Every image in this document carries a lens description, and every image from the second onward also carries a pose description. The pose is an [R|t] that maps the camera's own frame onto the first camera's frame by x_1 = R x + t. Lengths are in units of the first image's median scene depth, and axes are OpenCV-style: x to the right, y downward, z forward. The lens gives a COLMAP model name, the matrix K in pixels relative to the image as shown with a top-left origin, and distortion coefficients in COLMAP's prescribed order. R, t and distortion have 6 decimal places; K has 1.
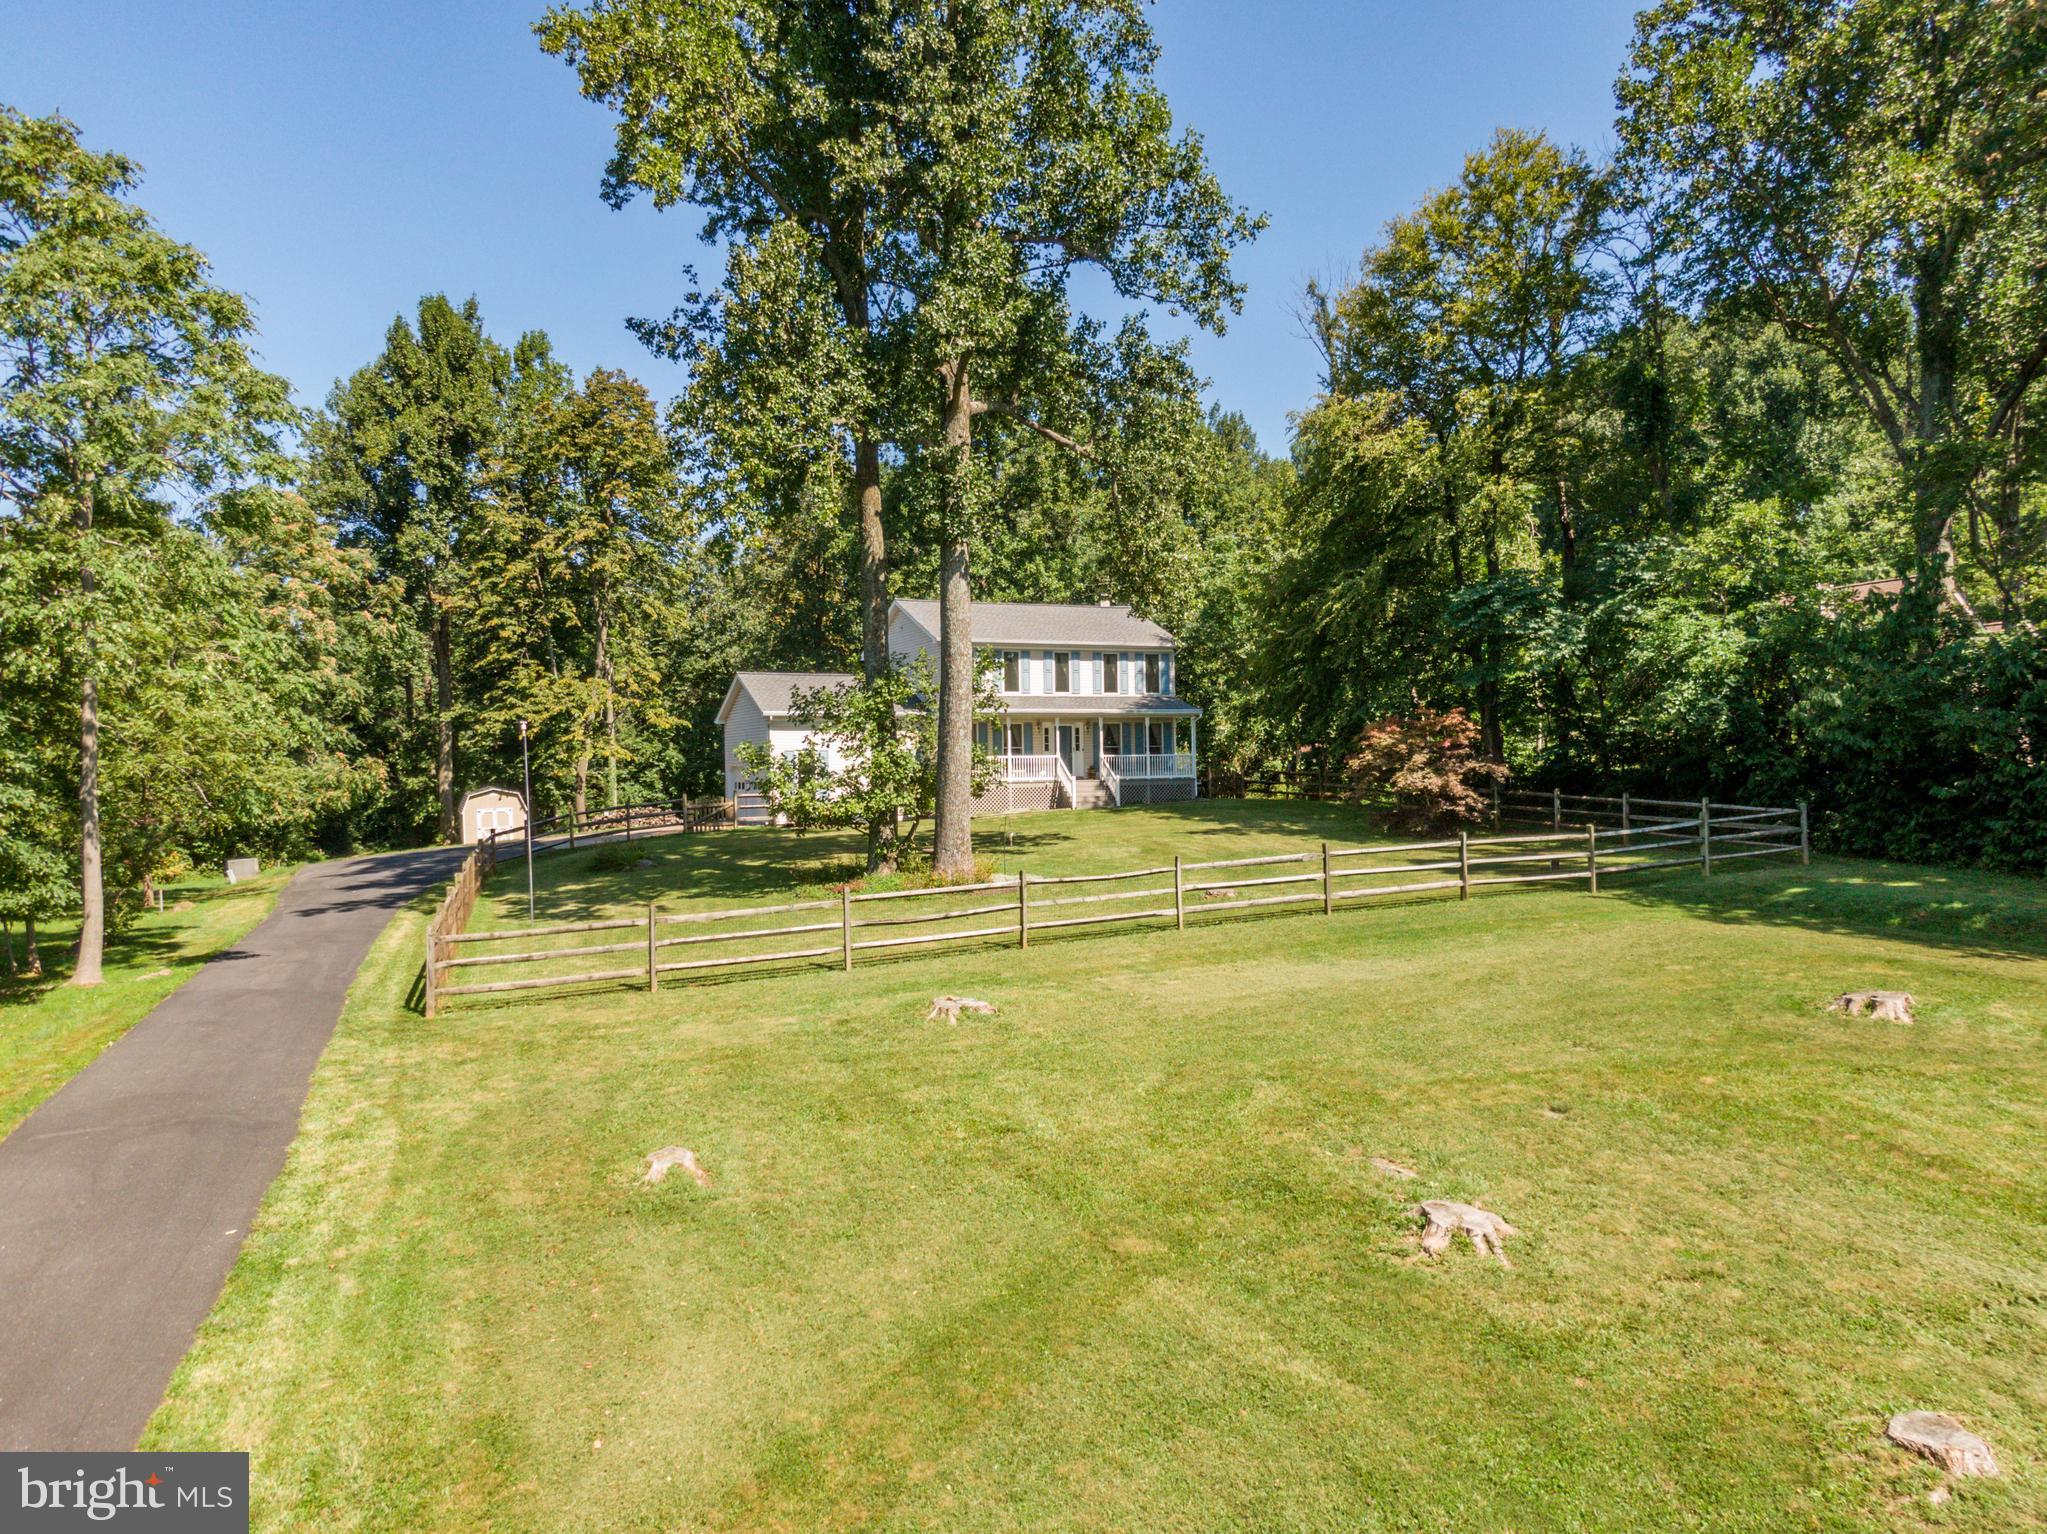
lens RADIAL K [[1443.1, 0, 1015.7], [0, 1443.1, 765.6], [0, 0, 1]] dist [0.050408, -0.074654]
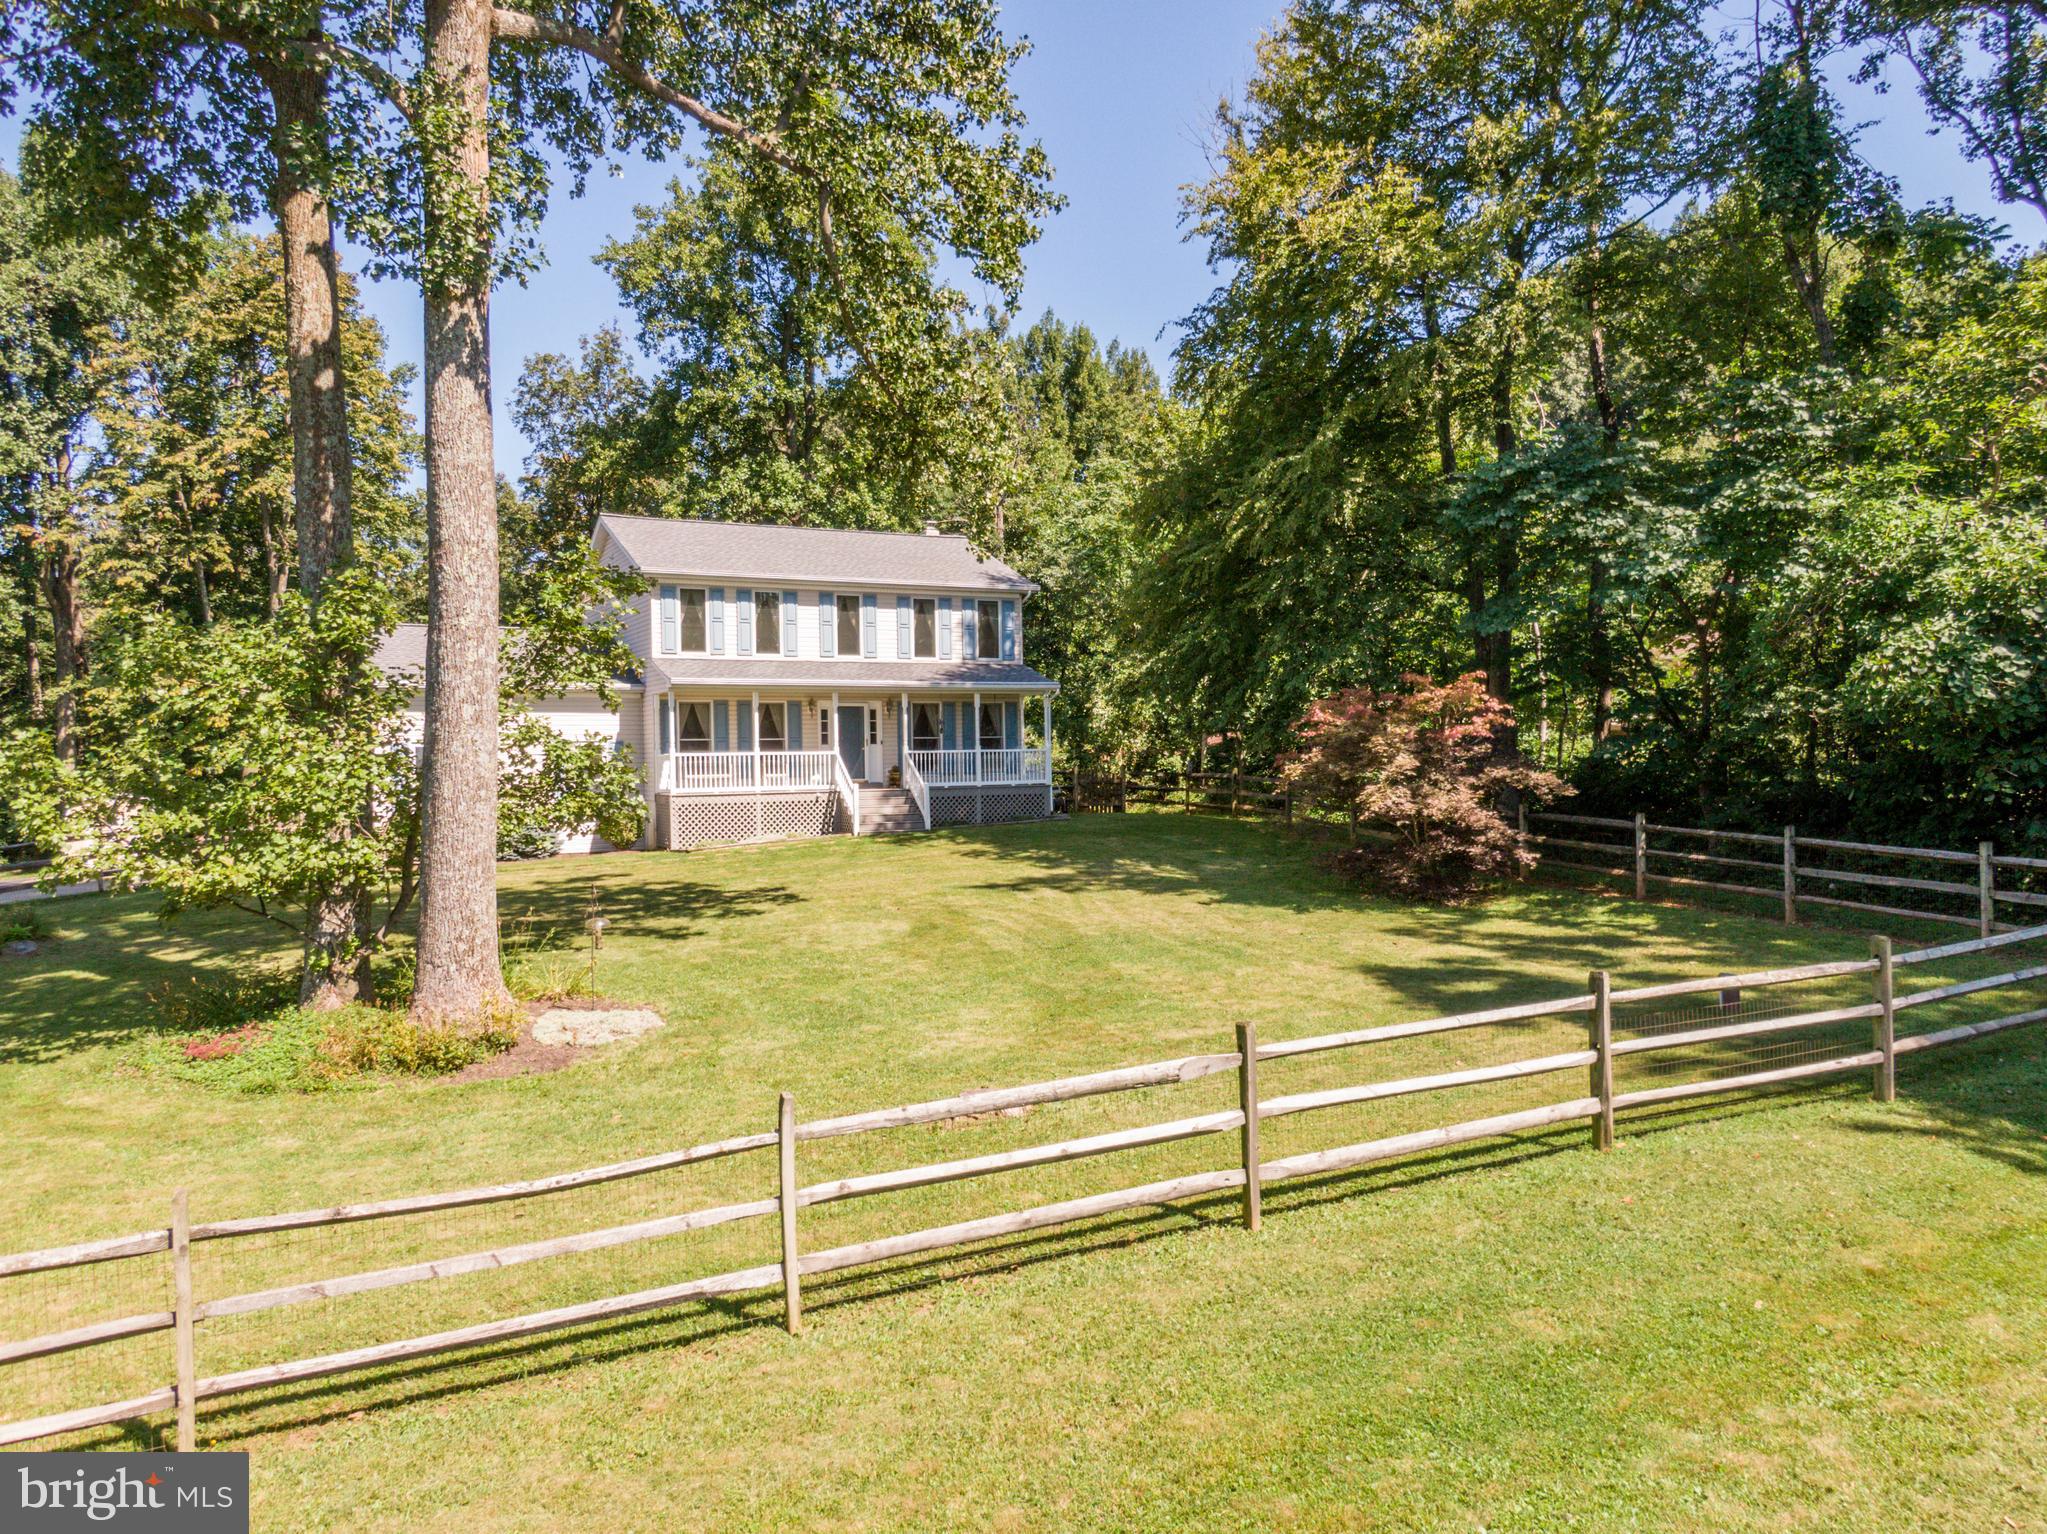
lens RADIAL K [[1460.2, 0, 1030.9], [0, 1460.2, 755.6], [0, 0, 1]] dist [0.051672, -0.092123]
pose [[0.997592, 0.000348, 0.069351, 0.069094], [-0.000416, 0.999999, 0.000962, -0.005614], [-0.069350, -0.000989, 0.997592, 0.326302]]
